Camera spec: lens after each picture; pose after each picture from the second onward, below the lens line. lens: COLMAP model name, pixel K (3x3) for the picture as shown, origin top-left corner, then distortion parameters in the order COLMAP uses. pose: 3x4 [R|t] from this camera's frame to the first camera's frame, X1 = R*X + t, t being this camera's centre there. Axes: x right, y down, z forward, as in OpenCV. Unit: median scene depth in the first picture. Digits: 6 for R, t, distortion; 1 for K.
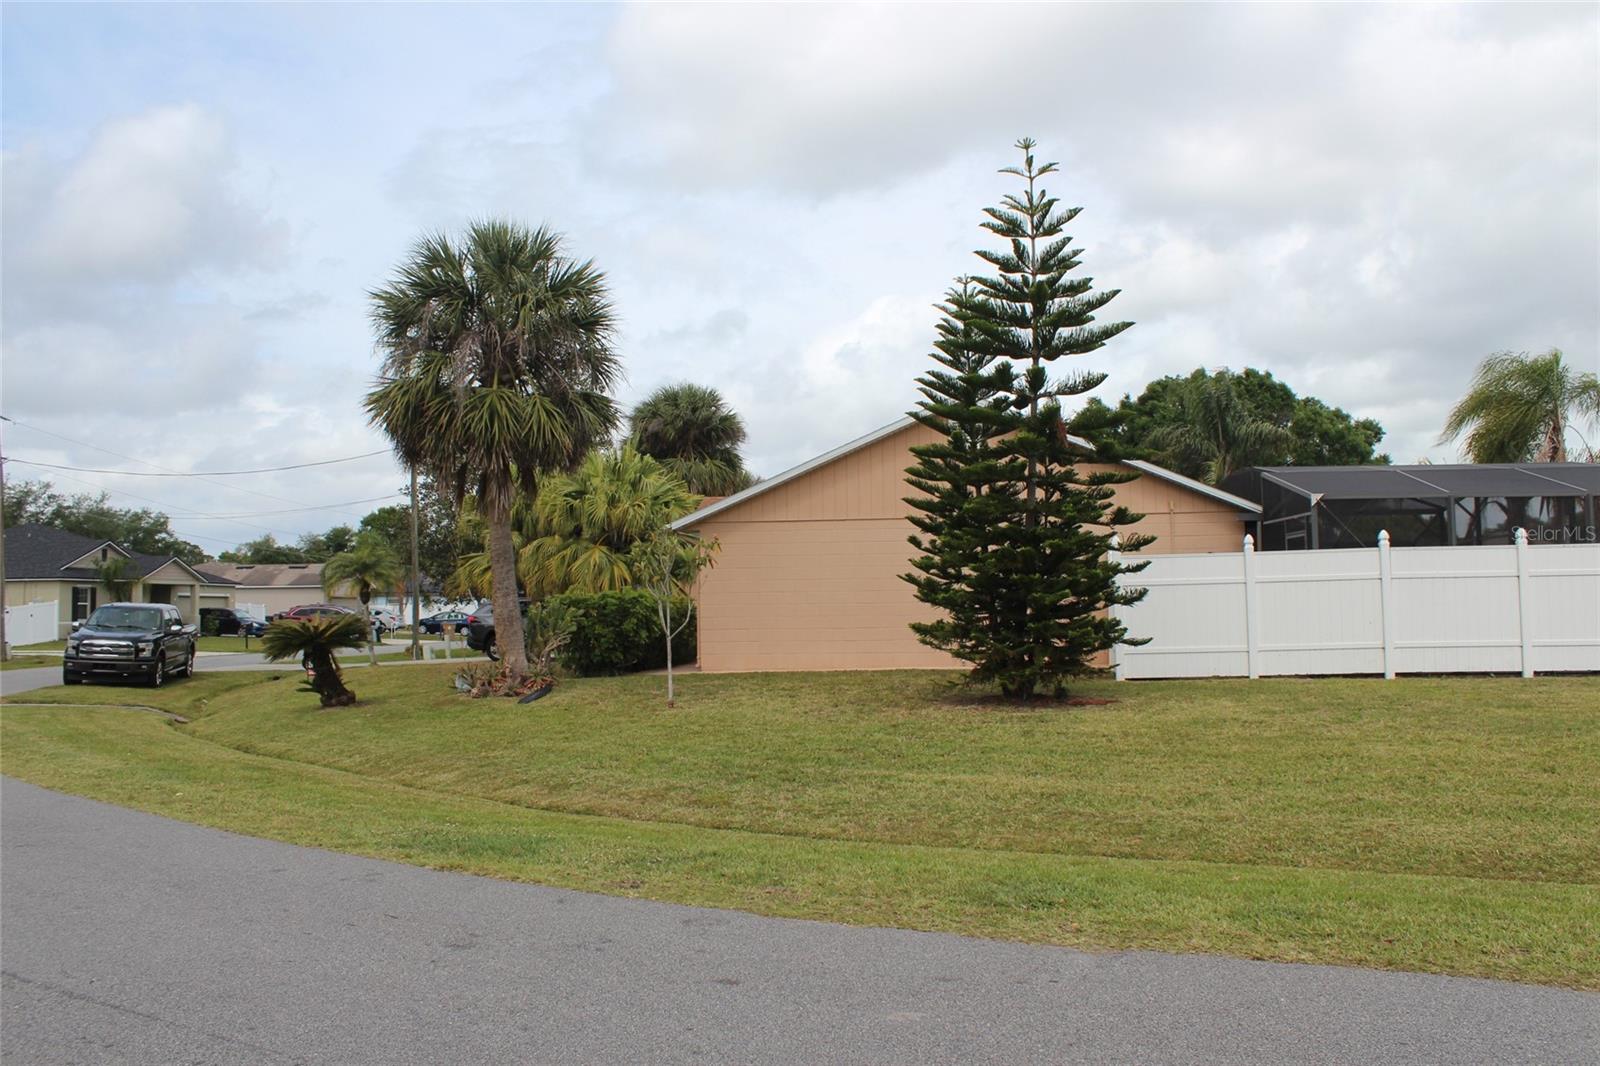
lens RADIAL K [[1333.2, 0, 804.2], [0, 1333.2, 540.2], [0, 0, 1]] dist [-0.164915, 0.140635]
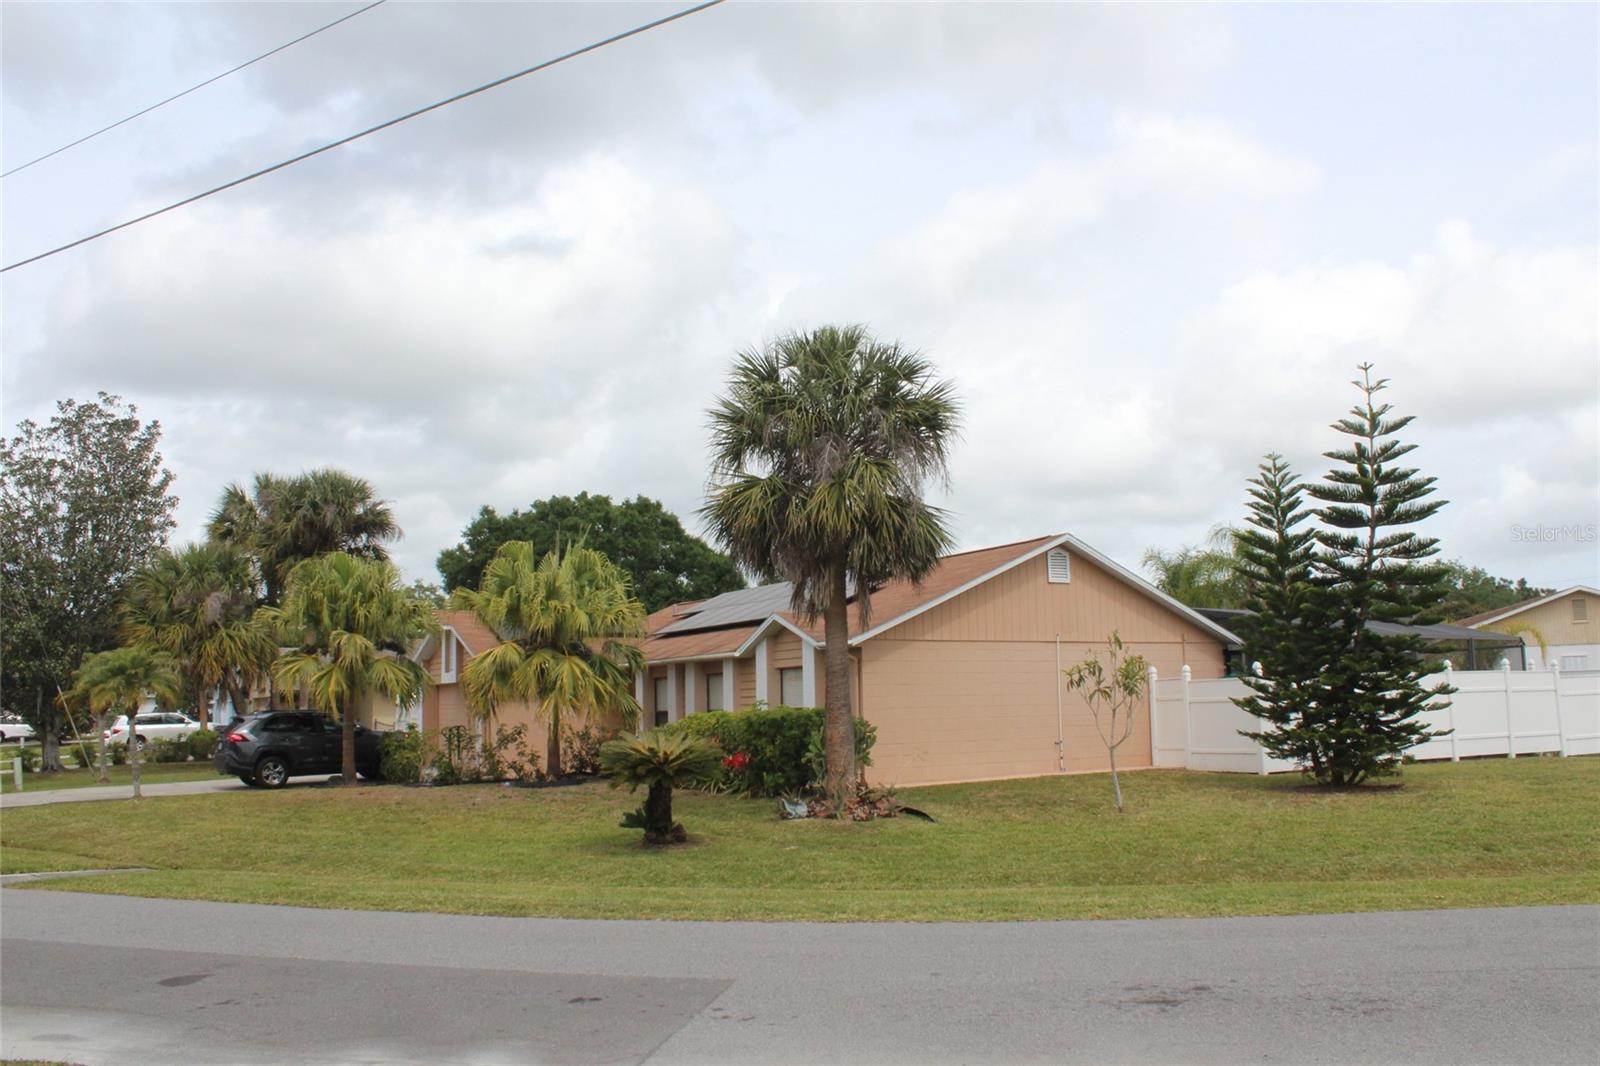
lens RADIAL K [[1333.2, 0, 804.2], [0, 1333.2, 540.2], [0, 0, 1]] dist [-0.164915, 0.140635]
pose [[0.776325, 0.075842, 0.625753, -0.989666], [-0.022858, 0.995470, -0.092293, 0.007442], [-0.629918, 0.057346, 0.774542, 0.315273]]
